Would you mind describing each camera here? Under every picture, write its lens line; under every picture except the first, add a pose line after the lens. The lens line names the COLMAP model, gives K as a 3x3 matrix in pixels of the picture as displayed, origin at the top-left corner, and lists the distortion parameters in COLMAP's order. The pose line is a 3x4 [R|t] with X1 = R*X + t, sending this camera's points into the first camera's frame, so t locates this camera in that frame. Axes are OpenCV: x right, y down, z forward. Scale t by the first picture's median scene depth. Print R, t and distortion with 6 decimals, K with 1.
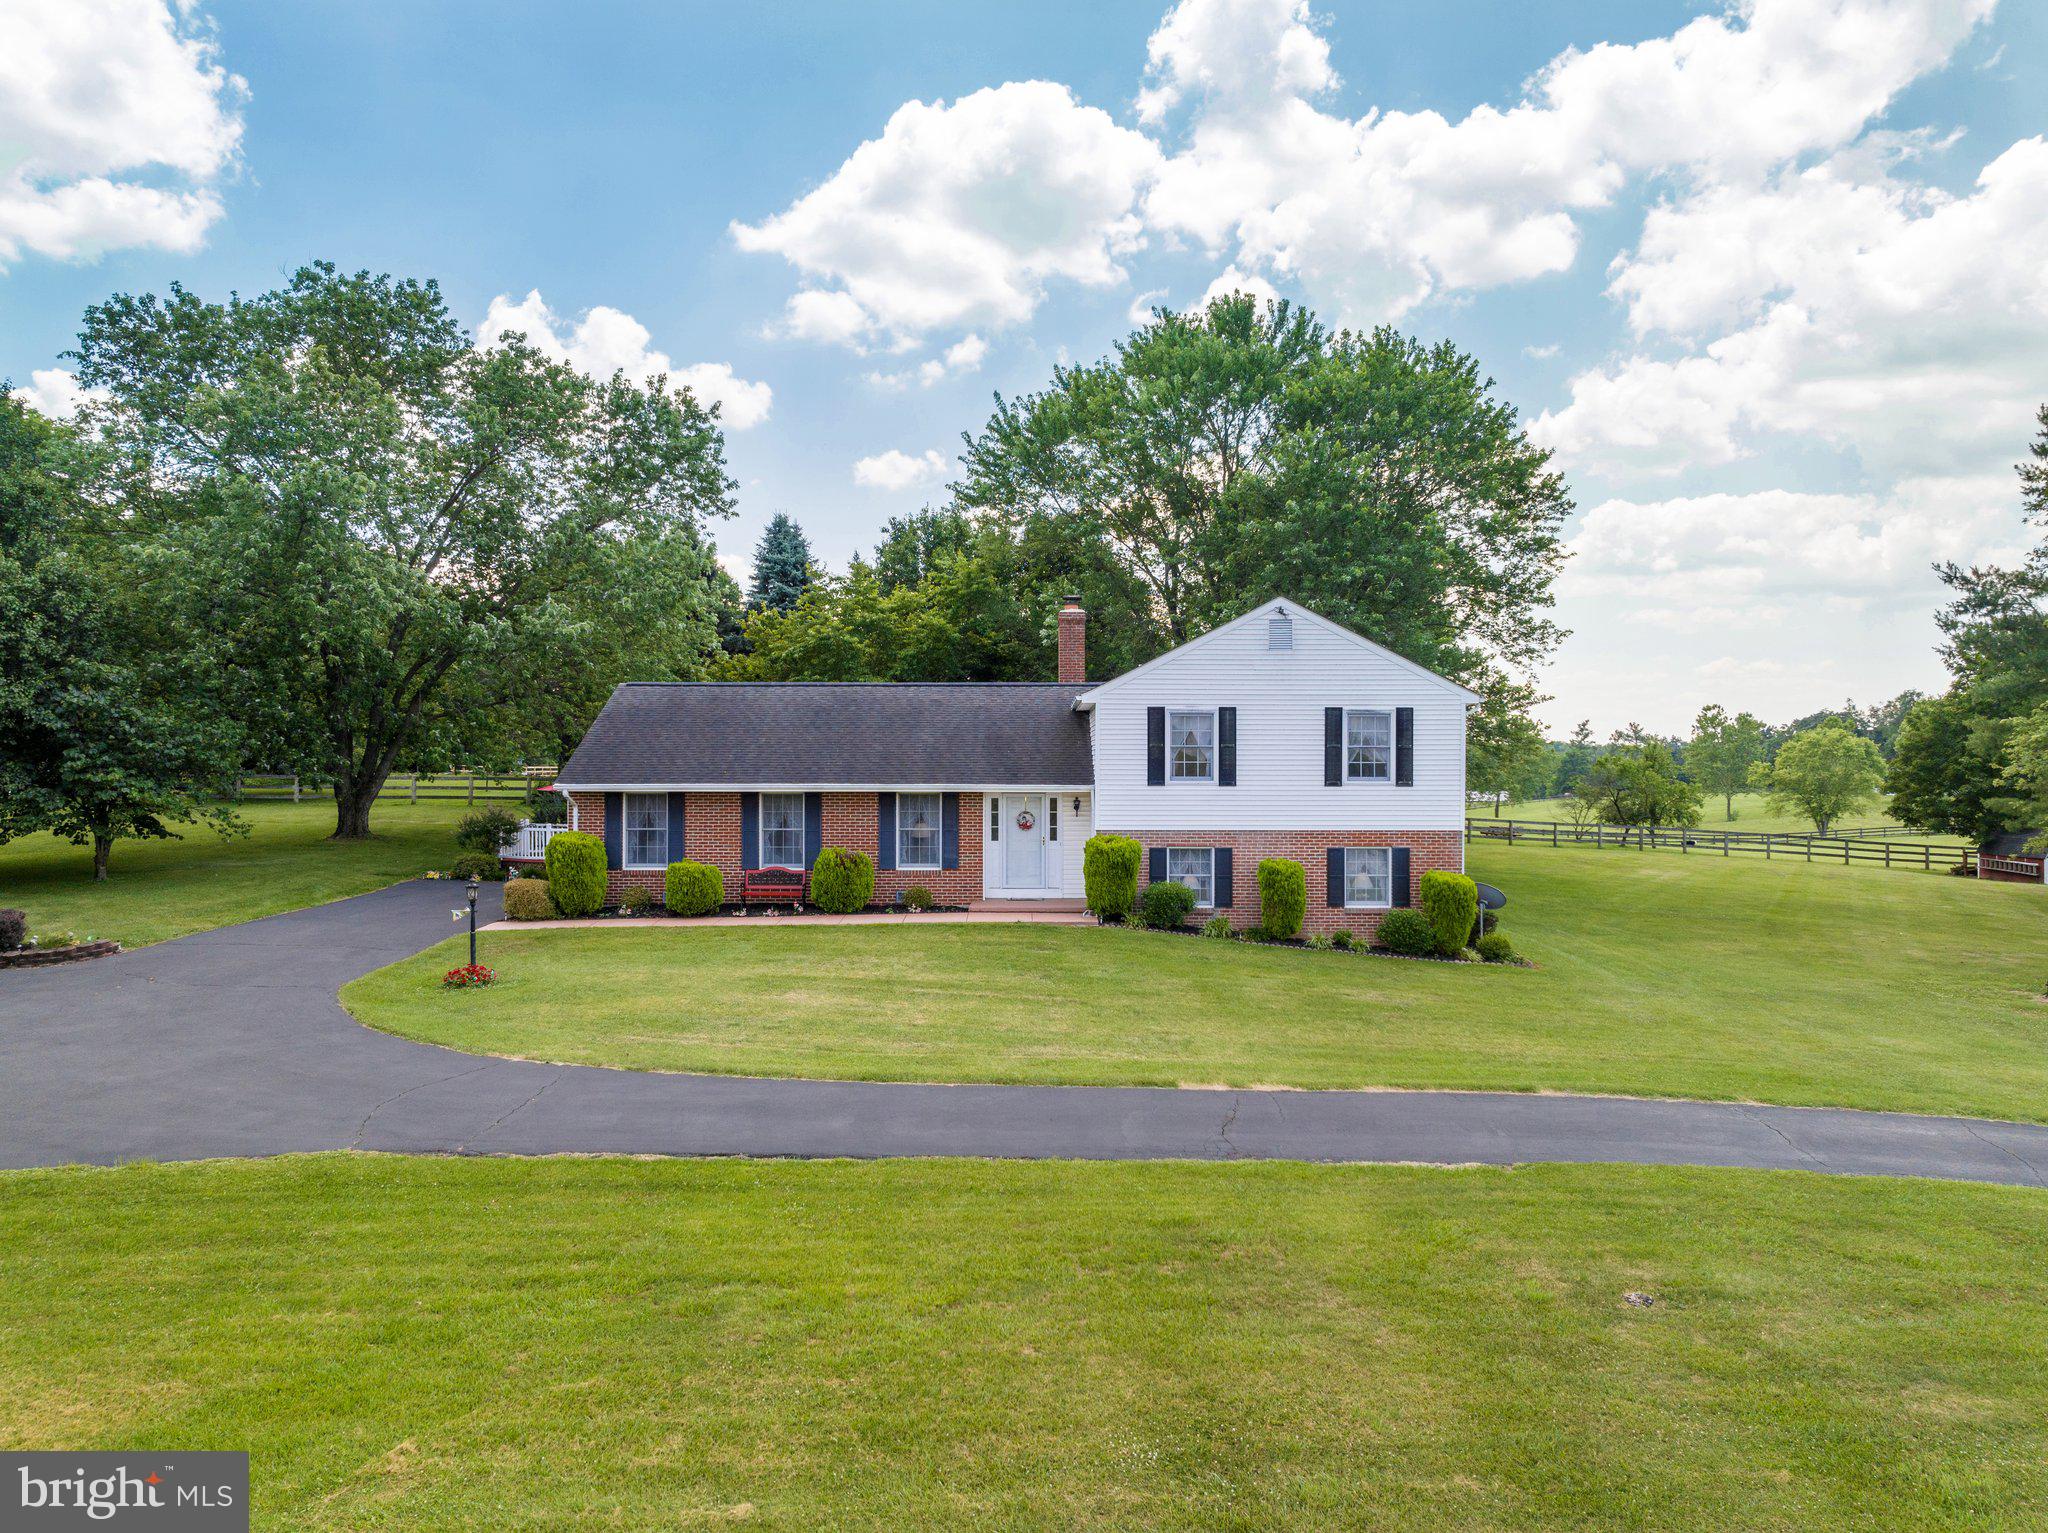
lens RADIAL K [[1437.1, 0, 1024.0], [0, 1437.1, 766.5], [0, 0, 1]] dist [-0.029529, -0.001641]
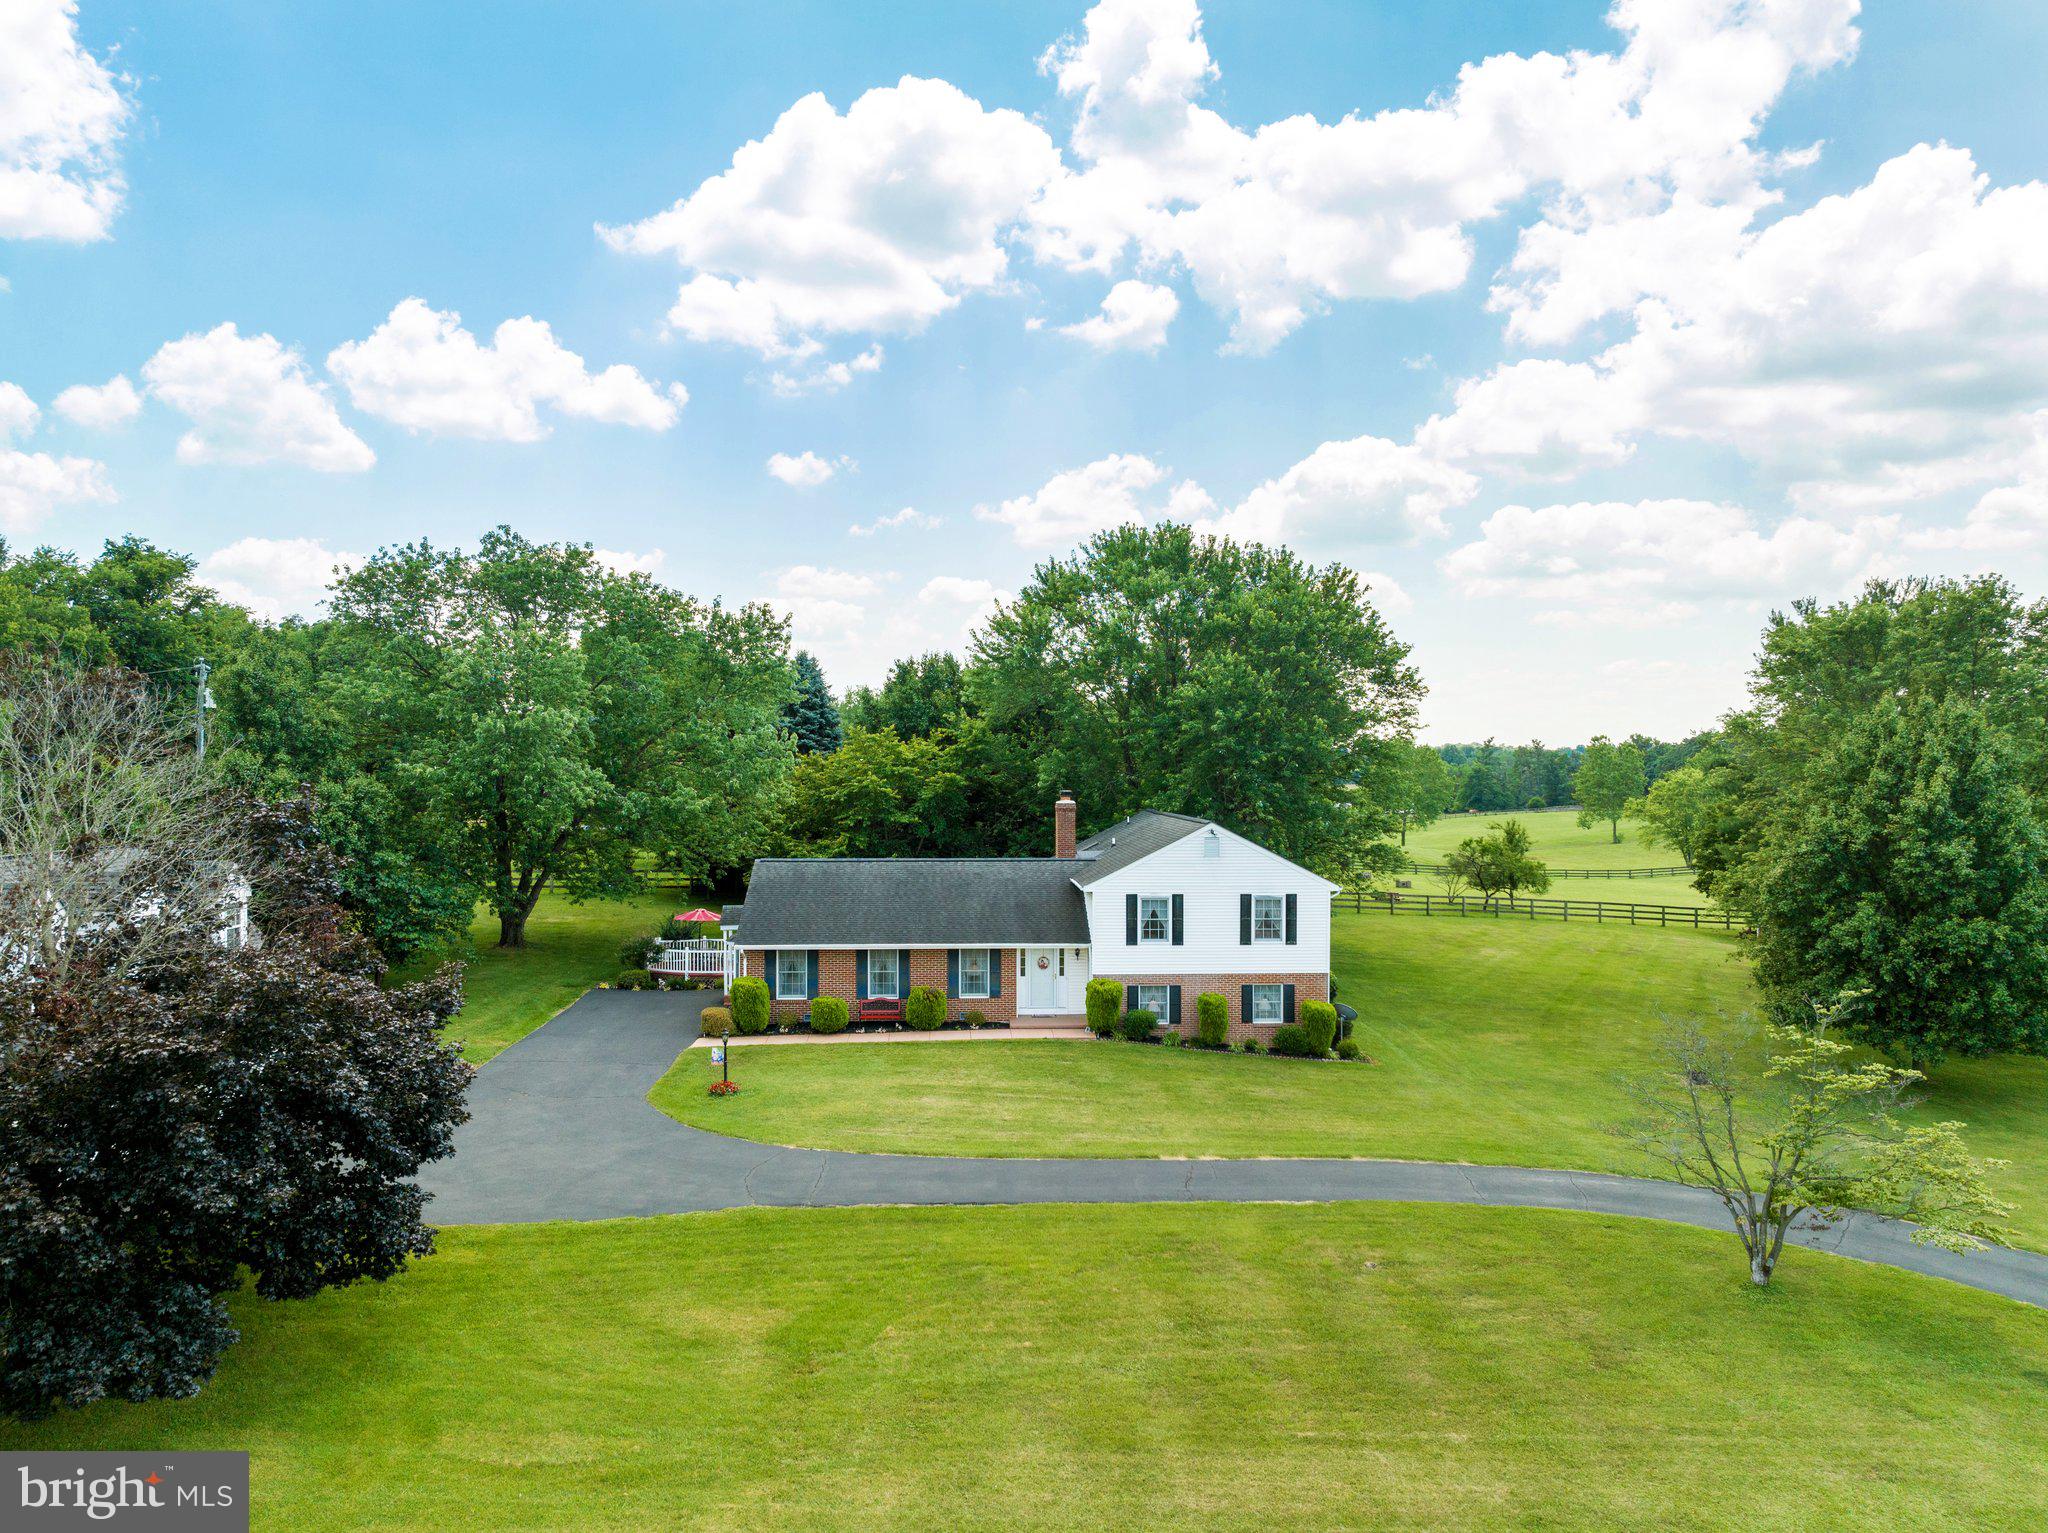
lens RADIAL K [[1460.2, 0, 1024.0], [0, 1460.2, 766.5], [0, 0, 1]] dist [-0.016534, -0.000444]
pose [[0.998470, -0.000174, 0.055292, -0.122092], [-0.000217, 0.999975, 0.007061, -0.210626], [-0.055292, -0.007062, 0.998445, -0.617301]]
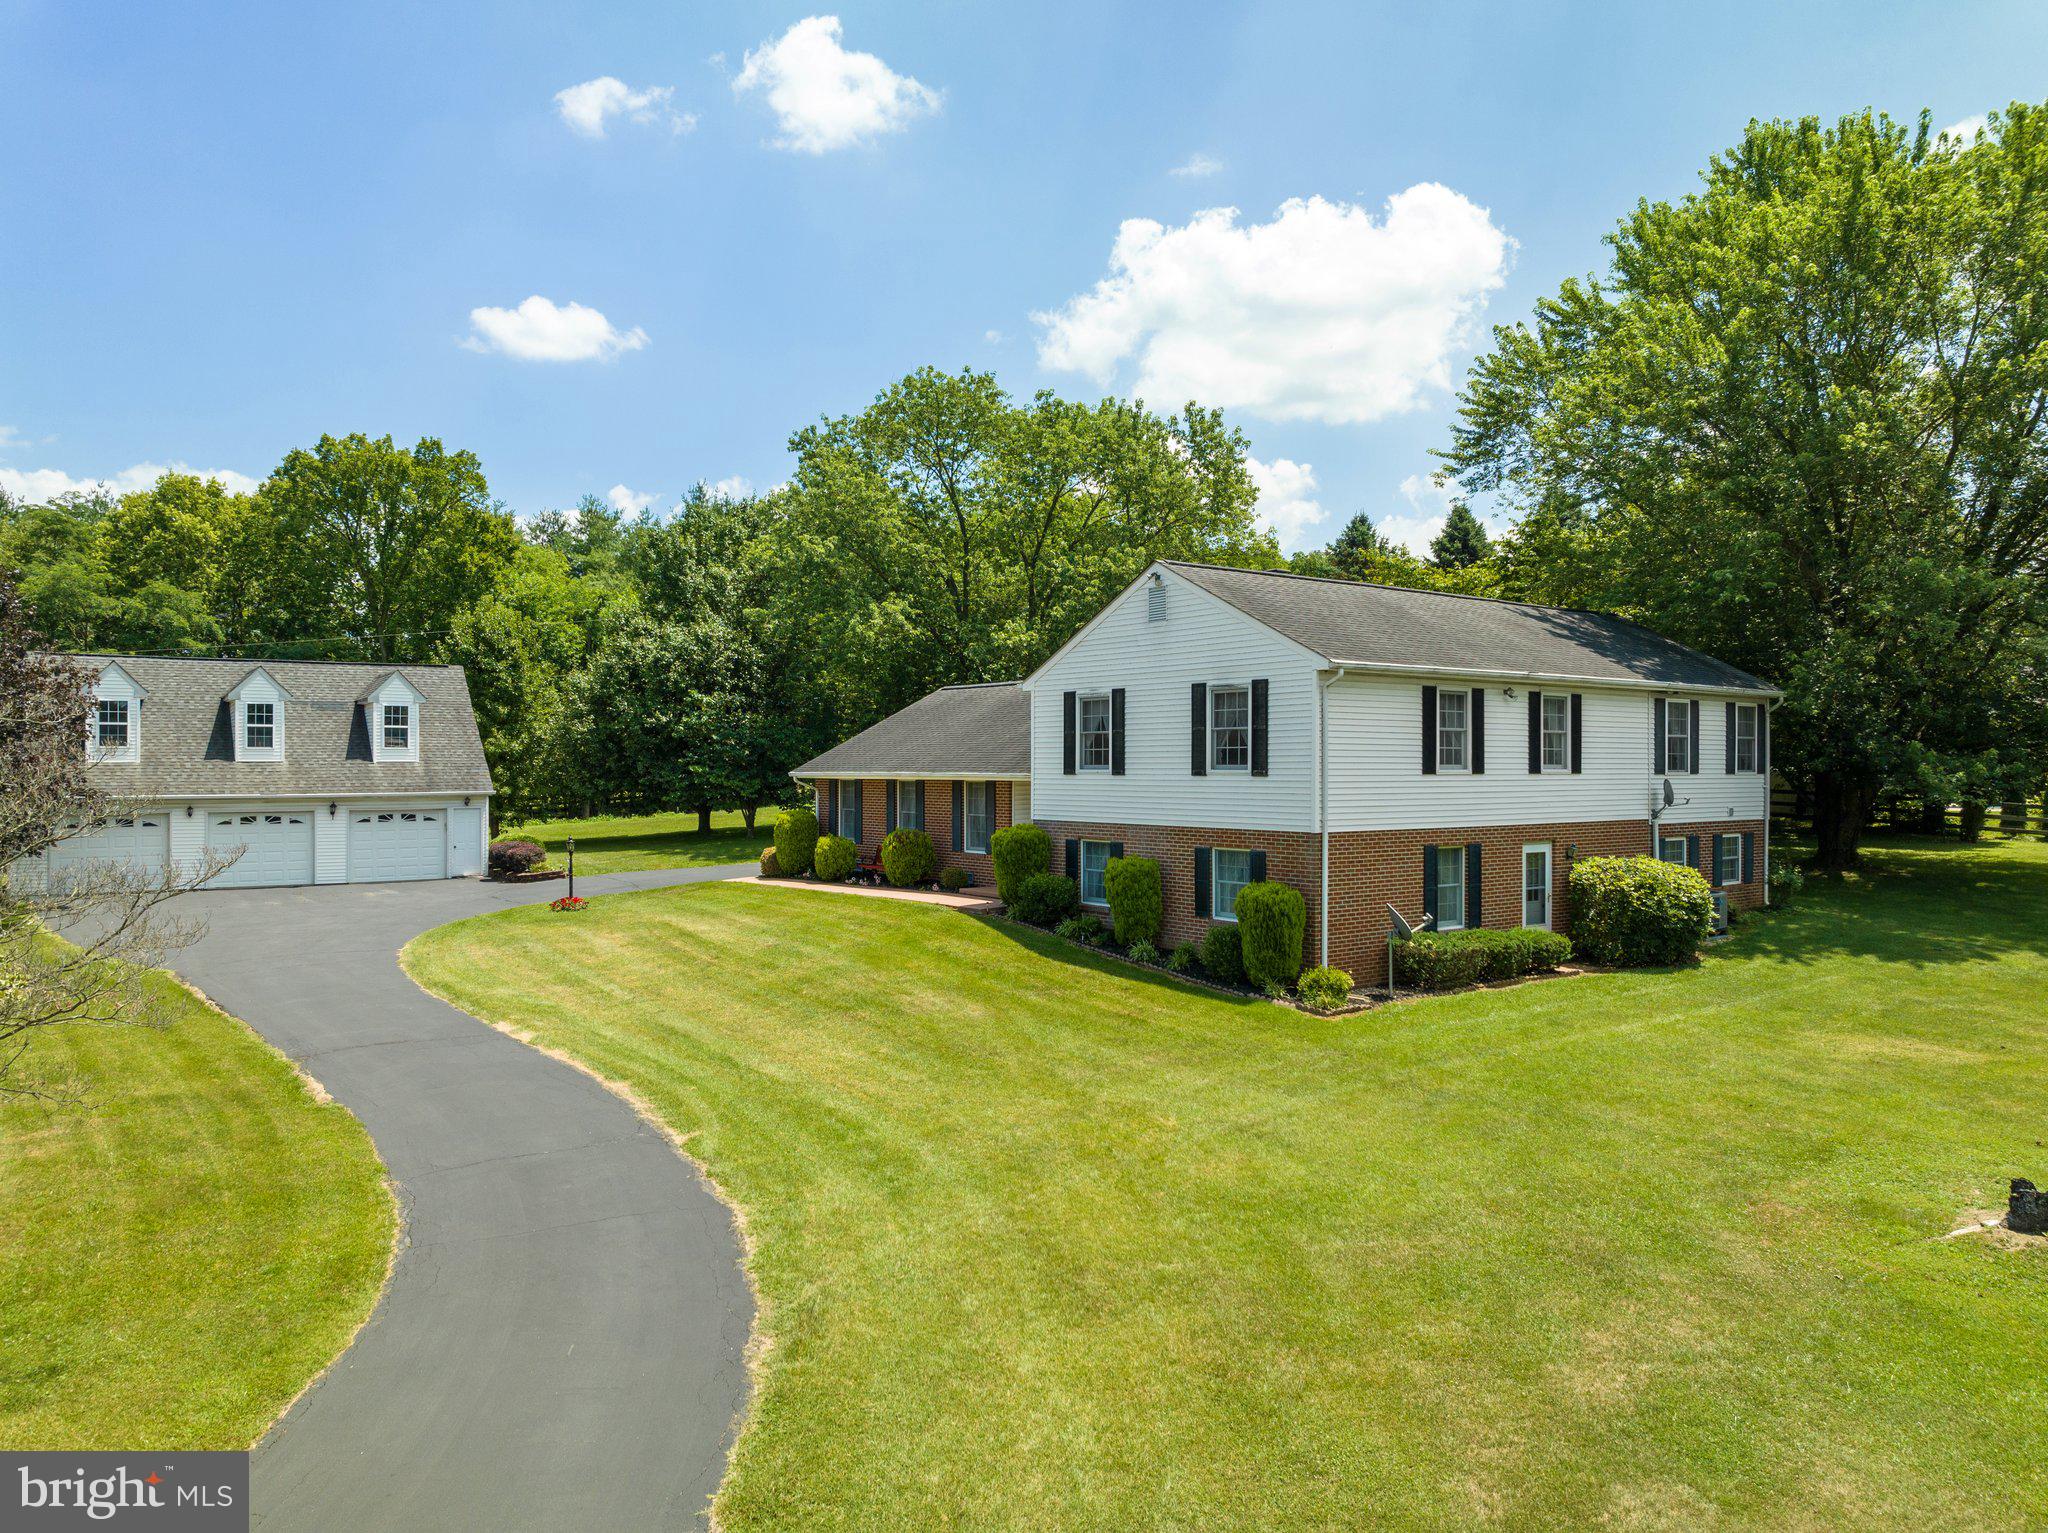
lens RADIAL K [[1437.1, 0, 1024.0], [0, 1437.1, 766.5], [0, 0, 1]] dist [-0.029529, -0.001641]
pose [[0.596188, -0.002881, -0.802840, 0.933606], [0.004707, 0.999989, -0.000093, 0.008962], [0.802831, -0.003723, 0.596195, 0.451408]]
